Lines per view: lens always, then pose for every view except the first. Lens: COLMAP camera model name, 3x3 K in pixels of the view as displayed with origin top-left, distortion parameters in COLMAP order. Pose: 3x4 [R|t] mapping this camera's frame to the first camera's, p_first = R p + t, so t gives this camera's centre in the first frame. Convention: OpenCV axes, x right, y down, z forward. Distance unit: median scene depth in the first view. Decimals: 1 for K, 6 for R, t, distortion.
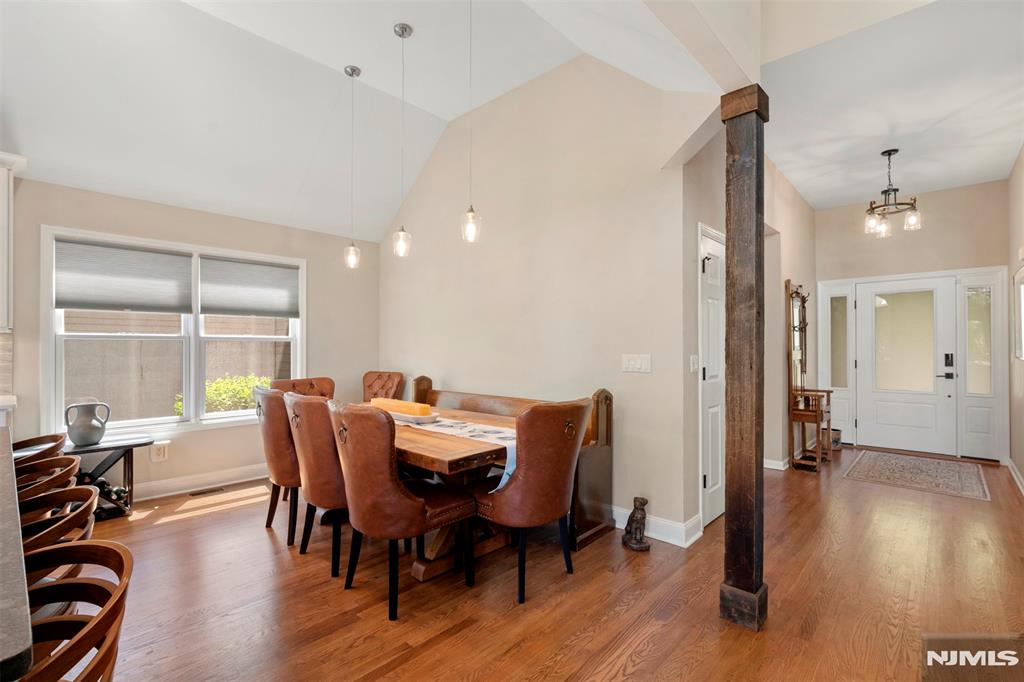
lens RADIAL K [[471.4, 0, 512.0], [0, 471.4, 344.7], [0, 0, 1]] dist [0.000118, 0.000476]
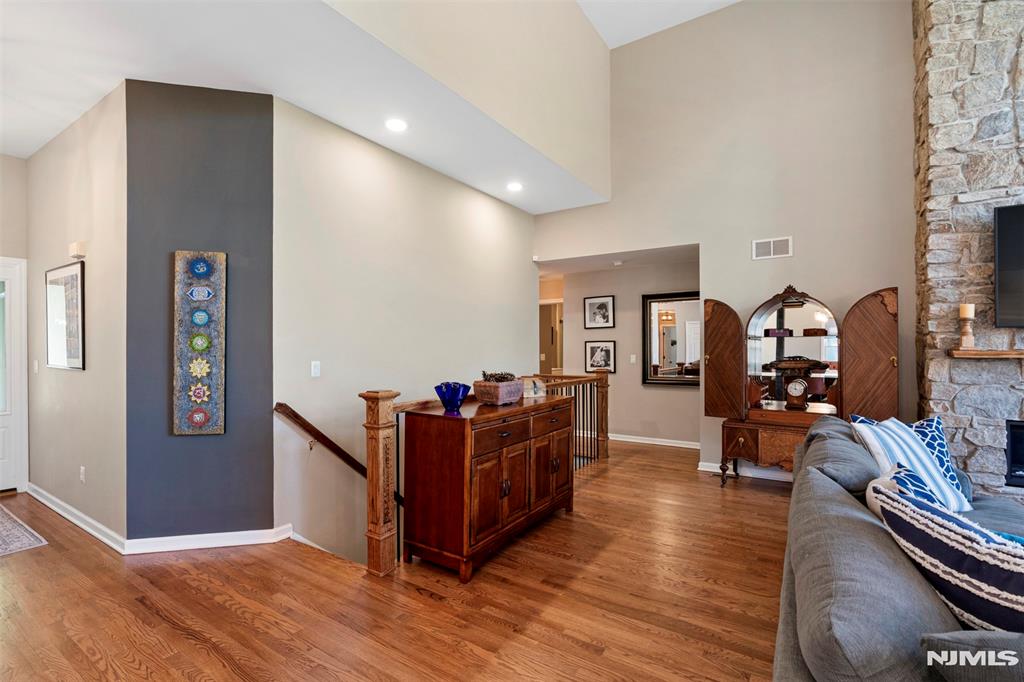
lens RADIAL K [[464.0, 0, 510.5], [0, 464.0, 349.3], [0, 0, 1]] dist [-0.002512, 0.000039]
pose [[-0.161412, -0.004157, 0.986878, 0.070941], [-0.000642, 0.999991, 0.004107, -0.007186], [-0.986887, 0.000029, -0.161413, 0.254977]]
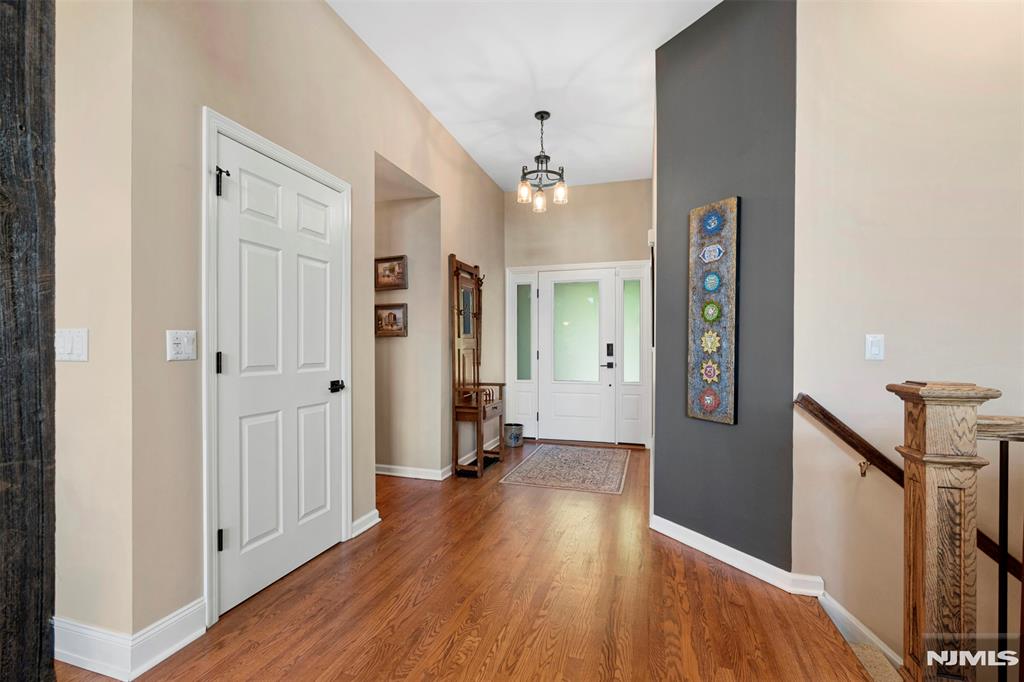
lens RADIAL K [[464.0, 0, 510.5], [0, 464.0, 349.3], [0, 0, 1]] dist [-0.002512, 0.000039]
pose [[0.901899, -0.001005, 0.431945, 0.308323], [-0.003443, 0.999949, 0.009514, 0.023332], [-0.431932, -0.010068, 0.901850, 0.192798]]
